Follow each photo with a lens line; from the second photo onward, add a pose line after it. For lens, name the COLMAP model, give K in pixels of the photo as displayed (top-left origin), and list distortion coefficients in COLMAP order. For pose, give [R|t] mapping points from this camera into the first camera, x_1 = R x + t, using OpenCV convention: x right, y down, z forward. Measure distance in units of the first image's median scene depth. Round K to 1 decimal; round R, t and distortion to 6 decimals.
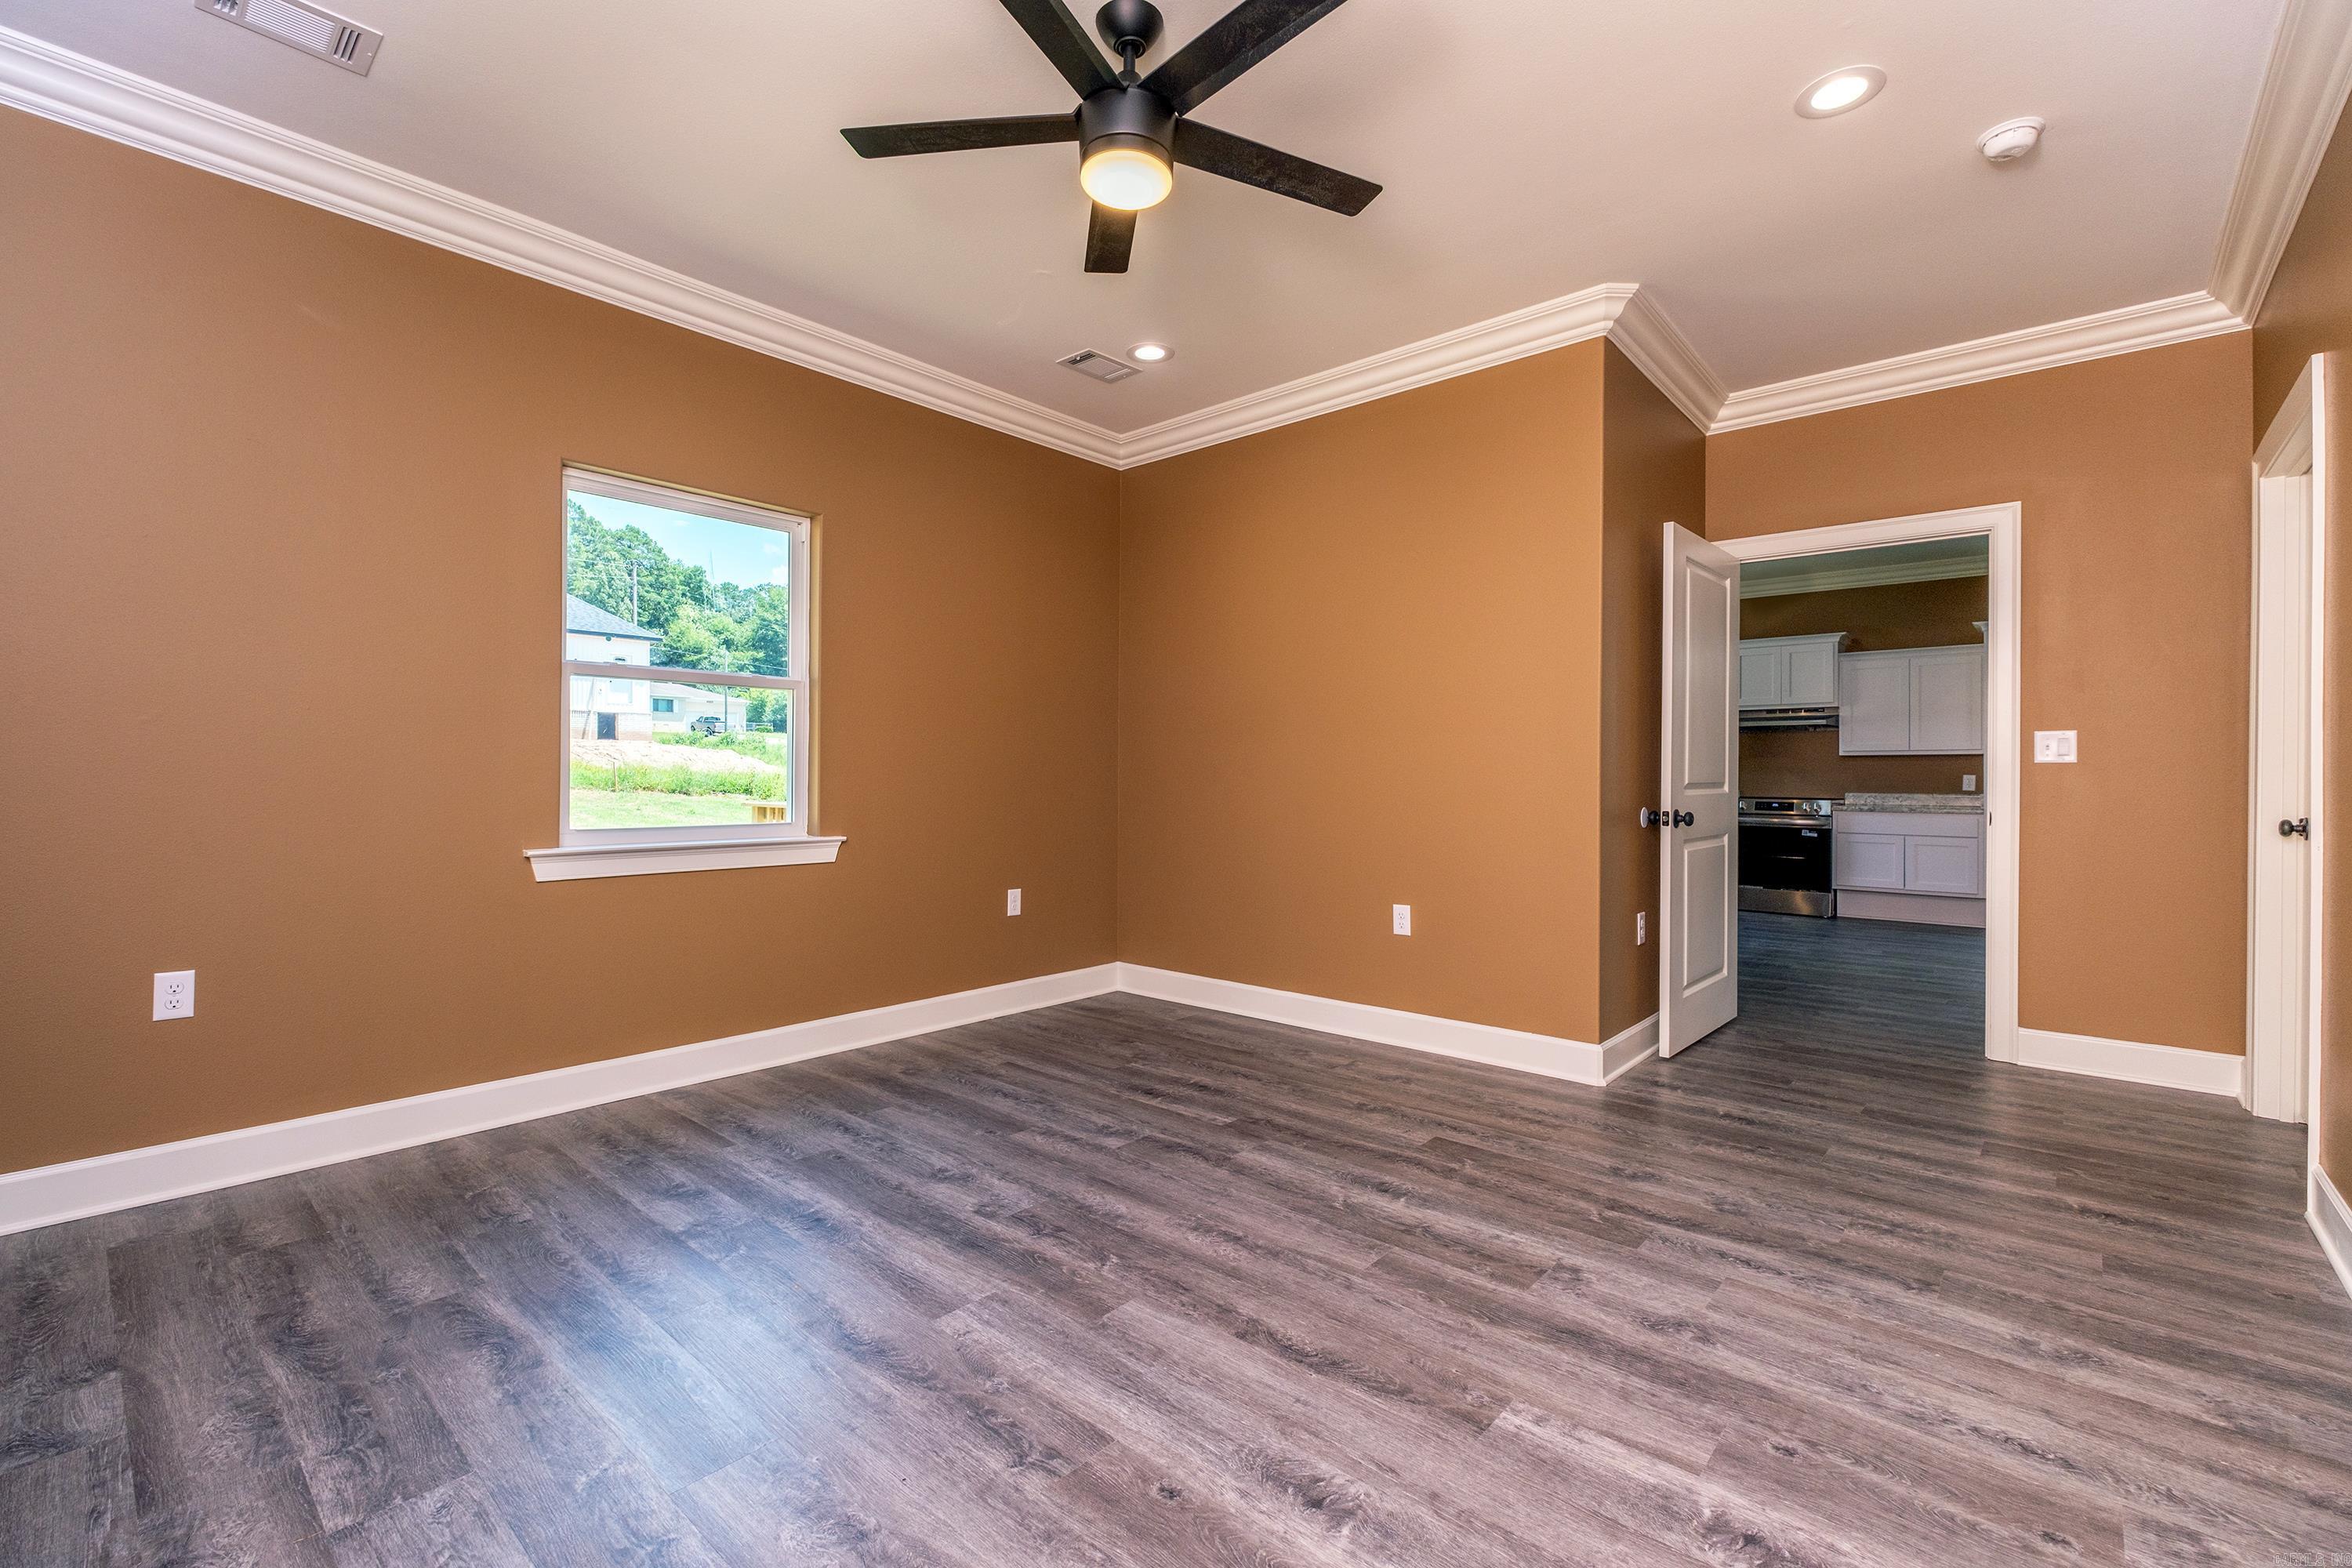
lens RADIAL K [[1009.3, 0, 1175.1], [0, 1009.3, 774.1], [0, 0, 1]] dist [0.007208, -0.009098]
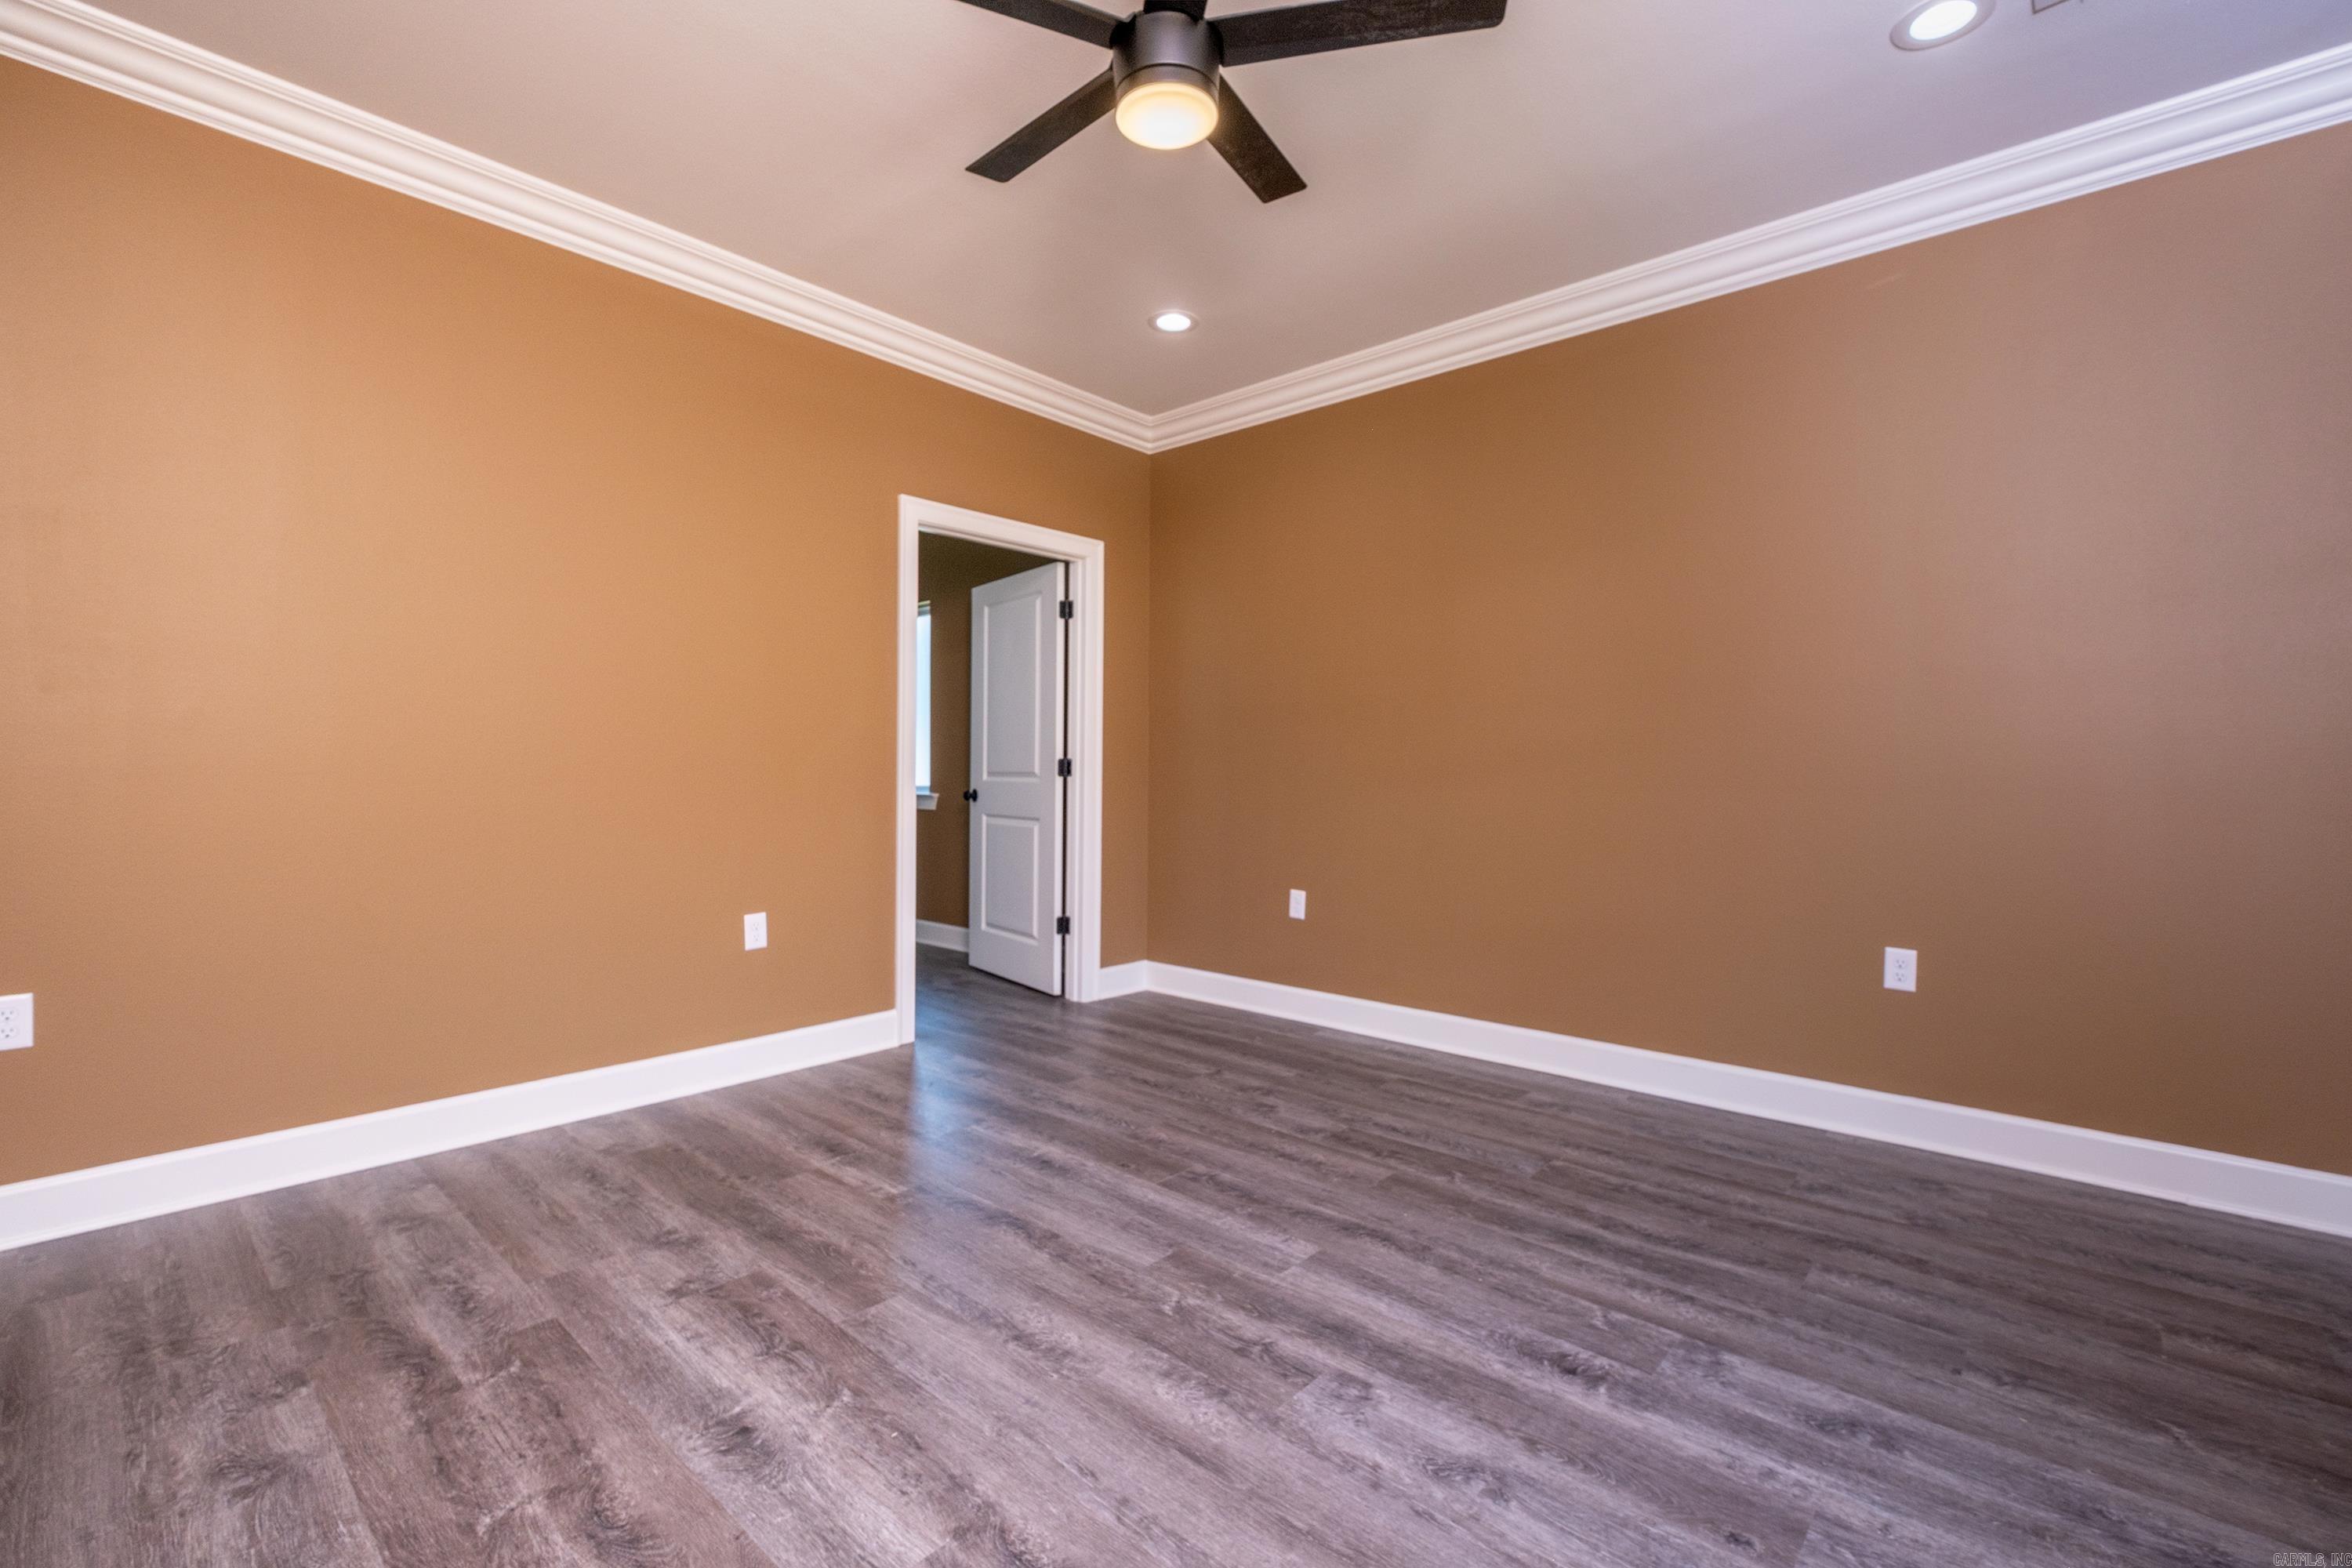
lens RADIAL K [[1009.3, 0, 1175.1], [0, 1009.3, 774.1], [0, 0, 1]] dist [0.007208, -0.009098]
pose [[-0.999906, -0.012031, 0.006584, -0.068410], [-0.012016, 0.999925, 0.002247, 0.004595], [-0.006610, 0.002167, -0.999976, 1.923125]]
